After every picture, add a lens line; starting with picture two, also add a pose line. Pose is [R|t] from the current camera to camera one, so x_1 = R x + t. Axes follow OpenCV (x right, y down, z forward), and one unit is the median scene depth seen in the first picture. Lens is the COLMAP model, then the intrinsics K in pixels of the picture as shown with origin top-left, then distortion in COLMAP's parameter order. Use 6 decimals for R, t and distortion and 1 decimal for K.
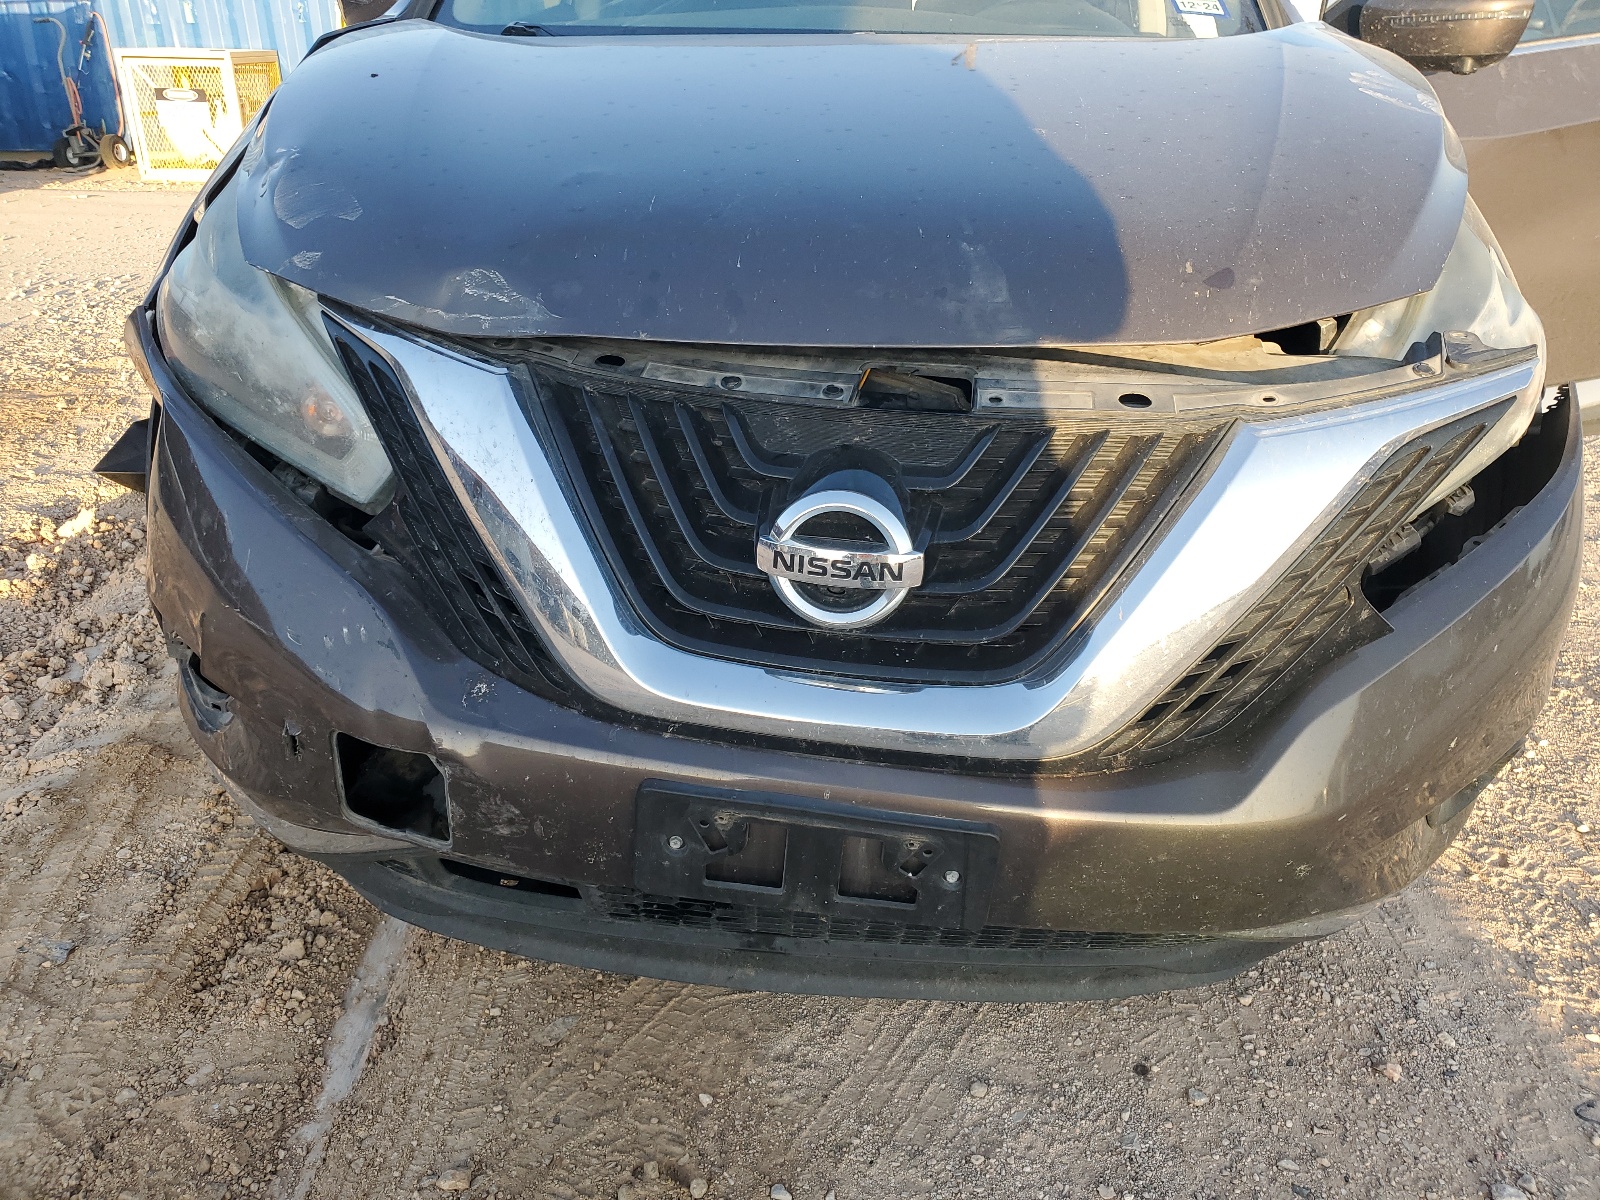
lens RADIAL K [[1280.3, 0, 800.0], [0, 1280.3, 600.0], [0, 0, 1]] dist [0.027840, -0.005842]
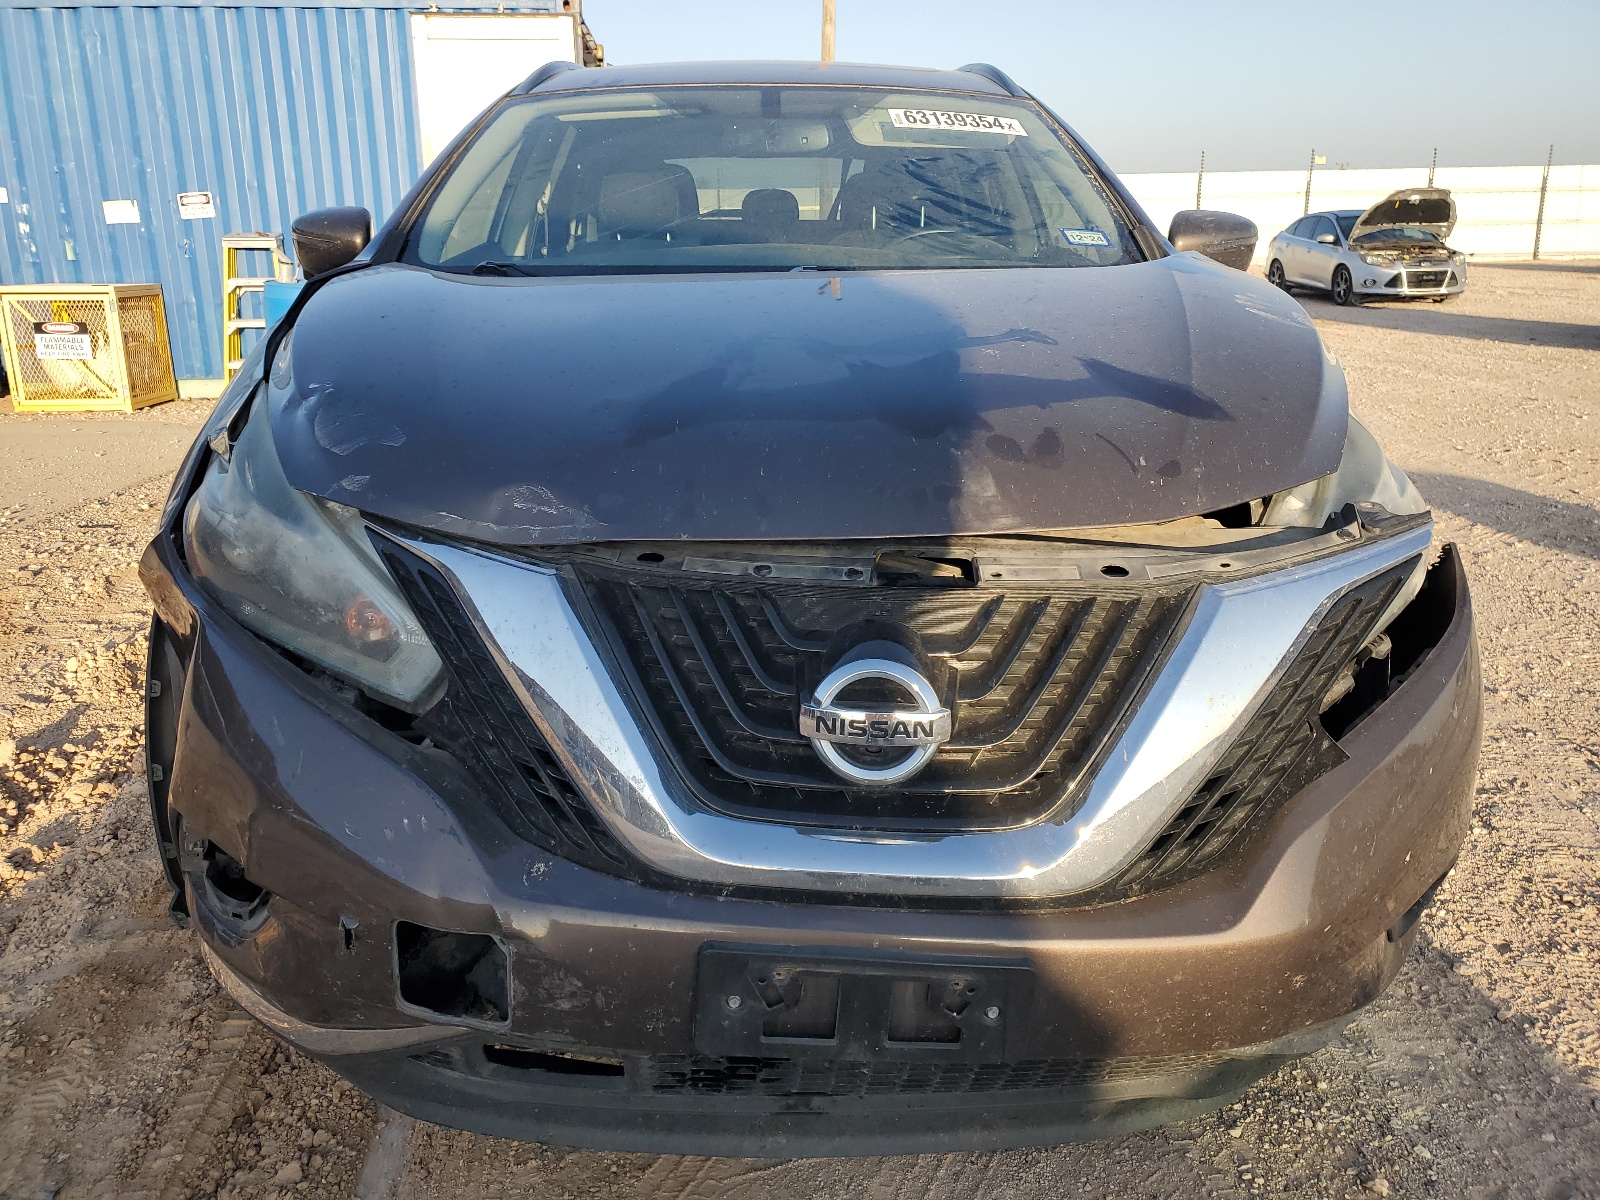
lens RADIAL K [[1299.7, 0, 800.0], [0, 1299.7, 600.0], [0, 0, 1]] dist [0.032609, -0.004122]
pose [[0.992814, -0.049292, 0.109043, -0.137131], [0.065286, 0.986777, -0.148353, 0.024053], [-0.100289, 0.154406, 0.982904, -0.110888]]
